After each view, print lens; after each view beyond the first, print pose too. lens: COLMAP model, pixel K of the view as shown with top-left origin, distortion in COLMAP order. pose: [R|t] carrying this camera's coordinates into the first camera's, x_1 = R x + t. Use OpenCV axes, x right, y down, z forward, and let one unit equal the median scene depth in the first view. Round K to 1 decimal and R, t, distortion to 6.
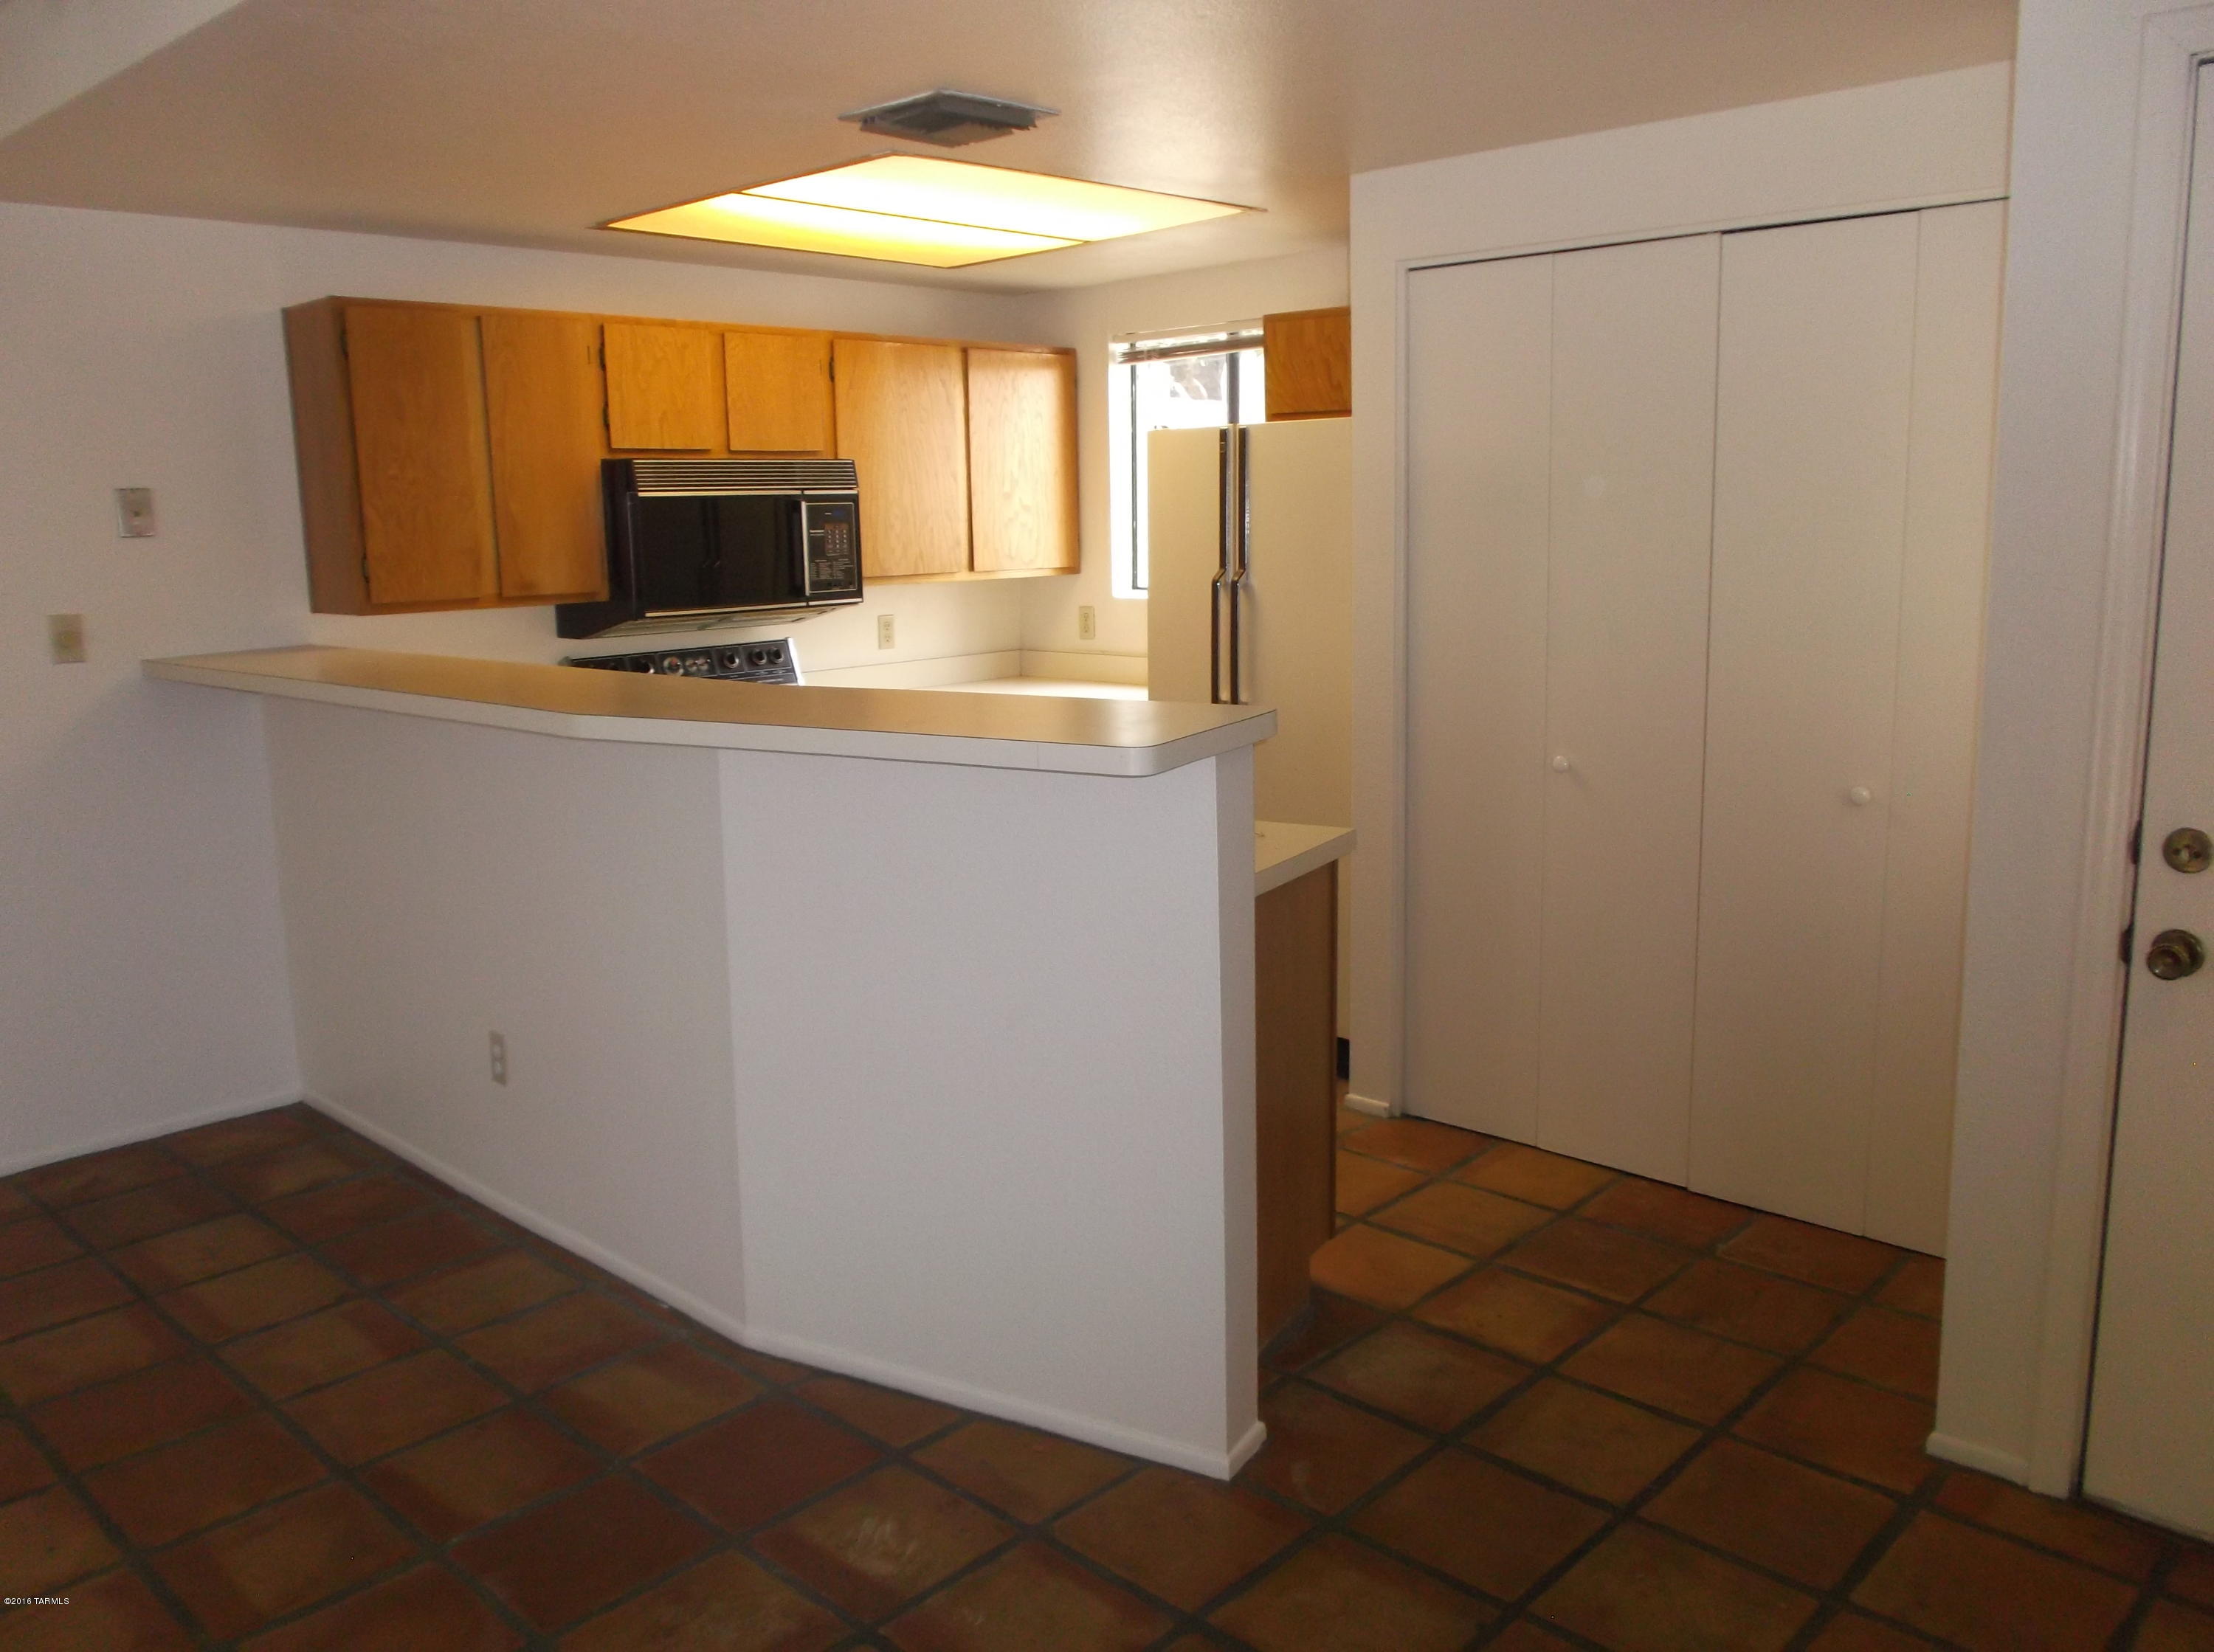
lens RADIAL K [[1745.2, 0, 1096.8], [0, 1745.2, 793.8], [0, 0, 1]] dist [-0.008464, 0.000730]
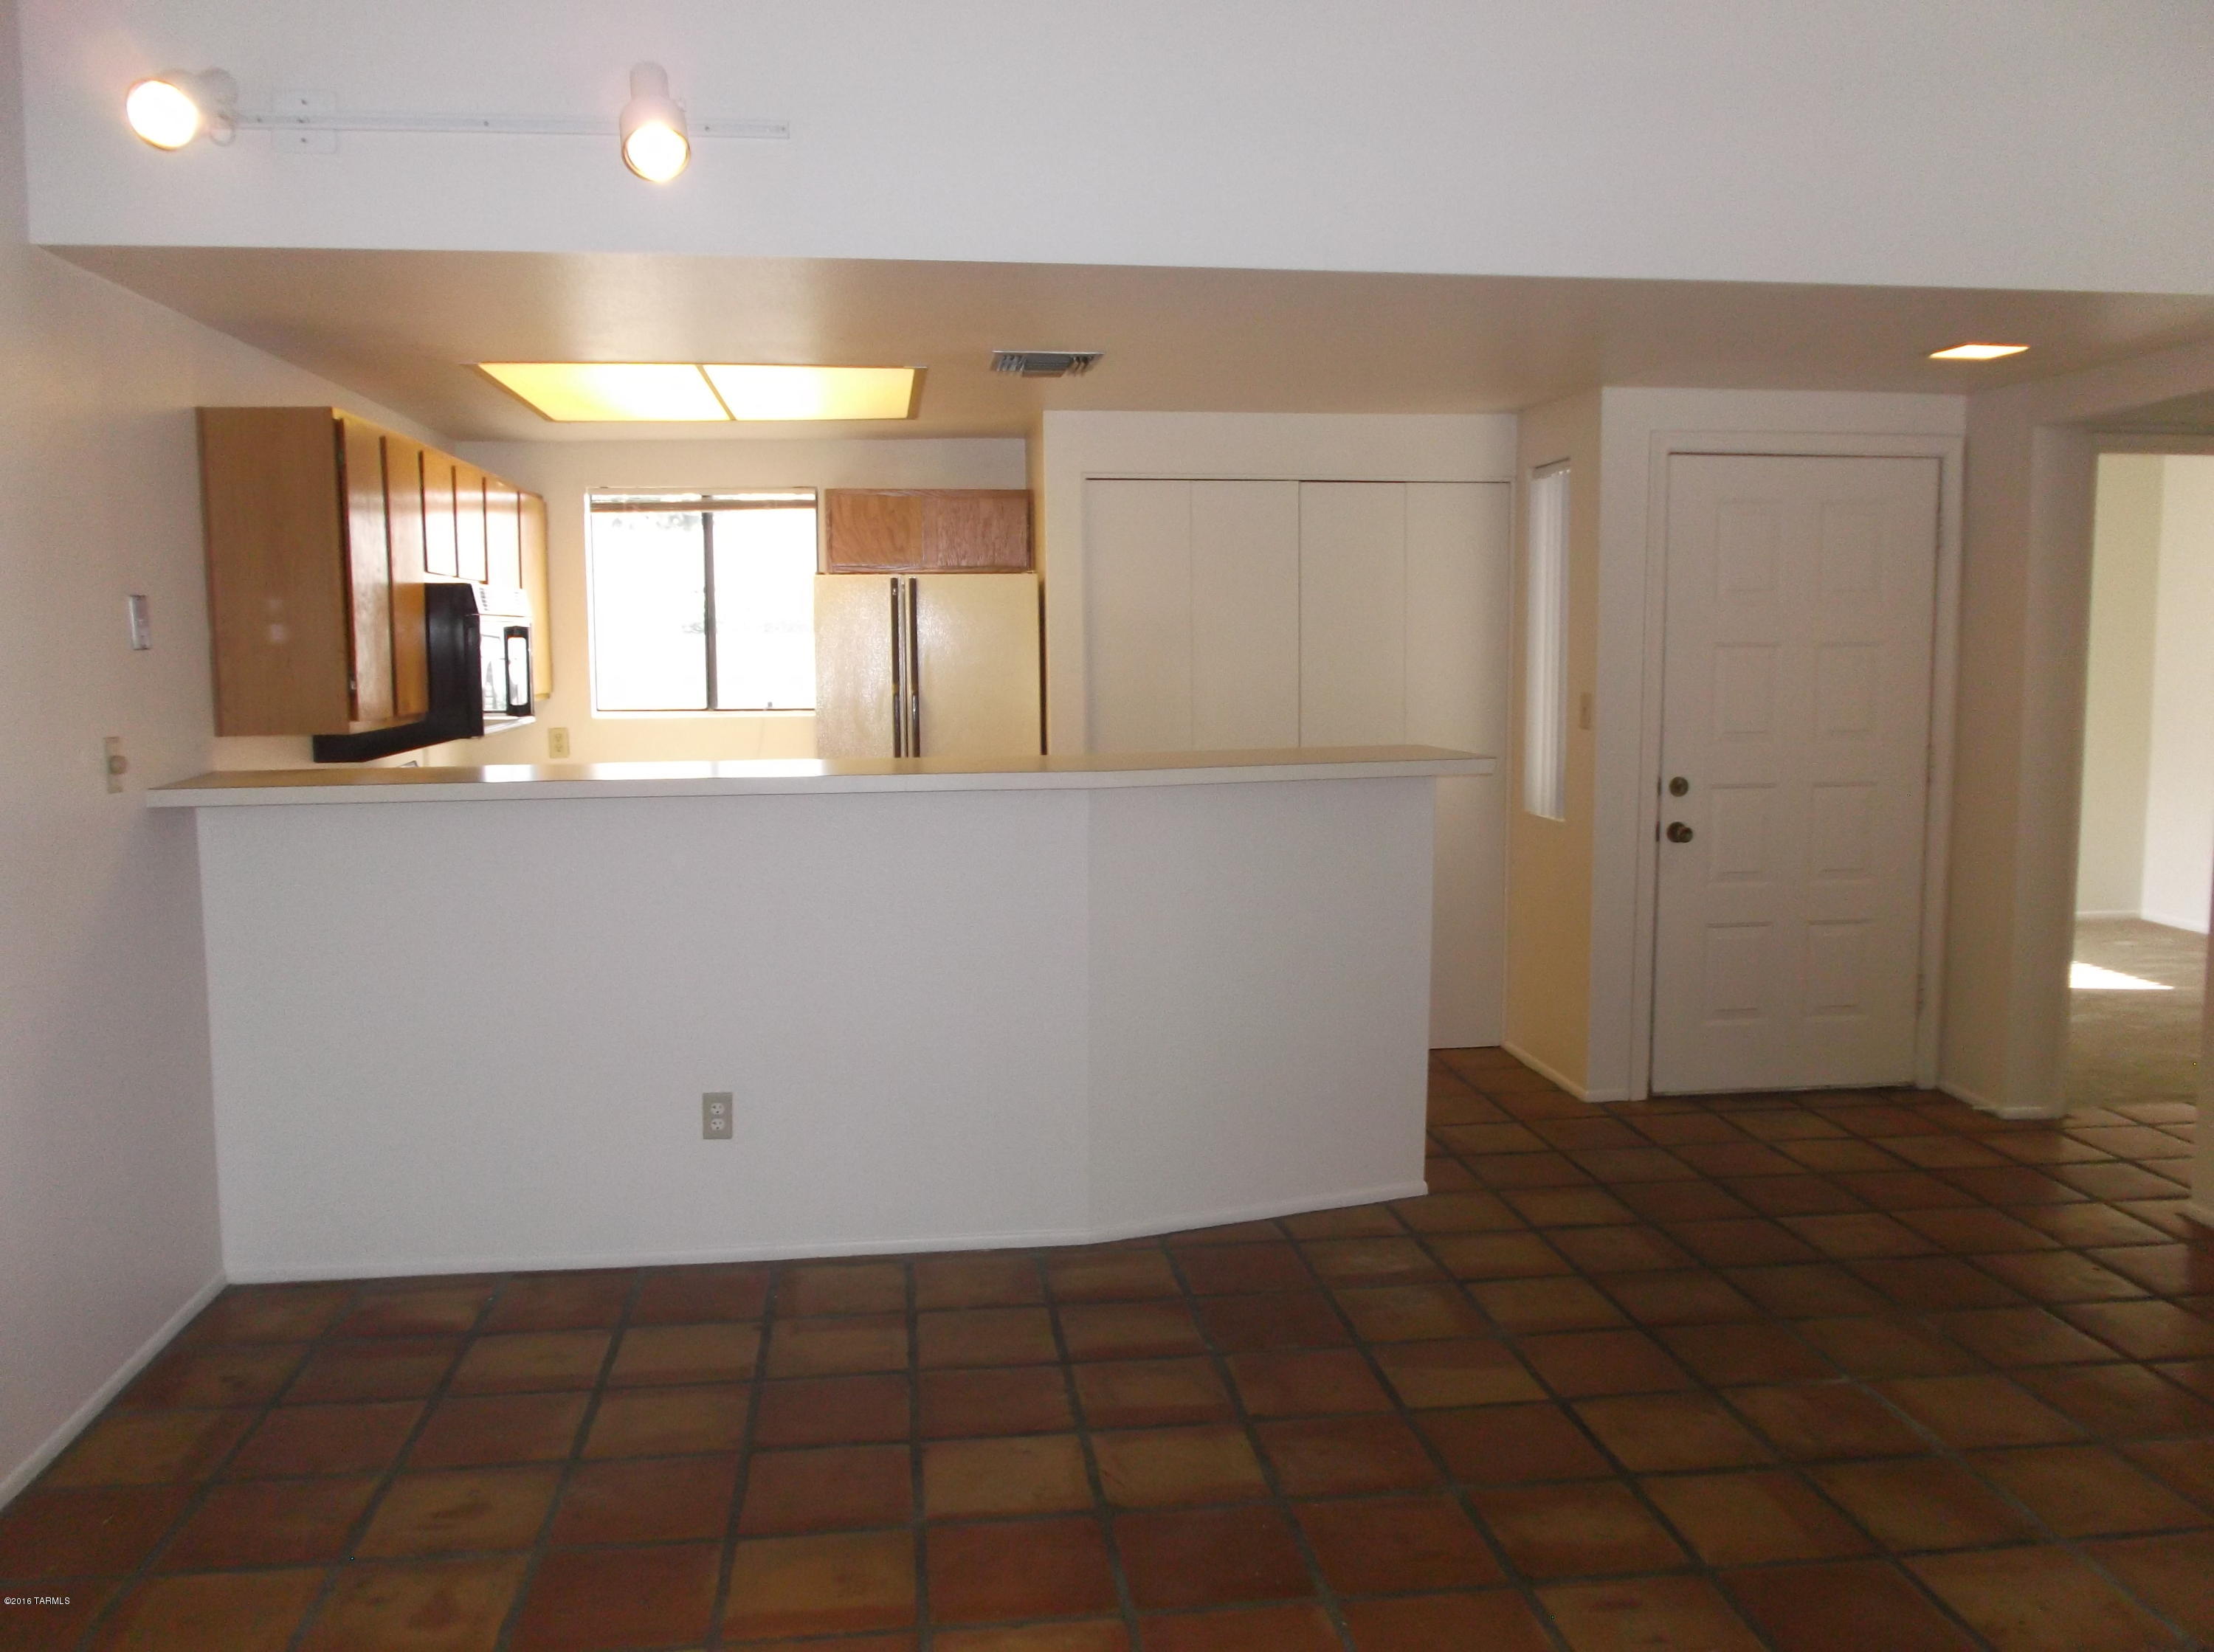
lens RADIAL K [[1745.2, 0, 1096.8], [0, 1745.2, 793.8], [0, 0, 1]] dist [-0.008464, 0.000730]
pose [[0.628181, -0.054108, 0.776183, -0.837829], [0.121917, 0.992102, -0.029510, 0.008675], [-0.768456, 0.113168, 0.629816, 0.074209]]
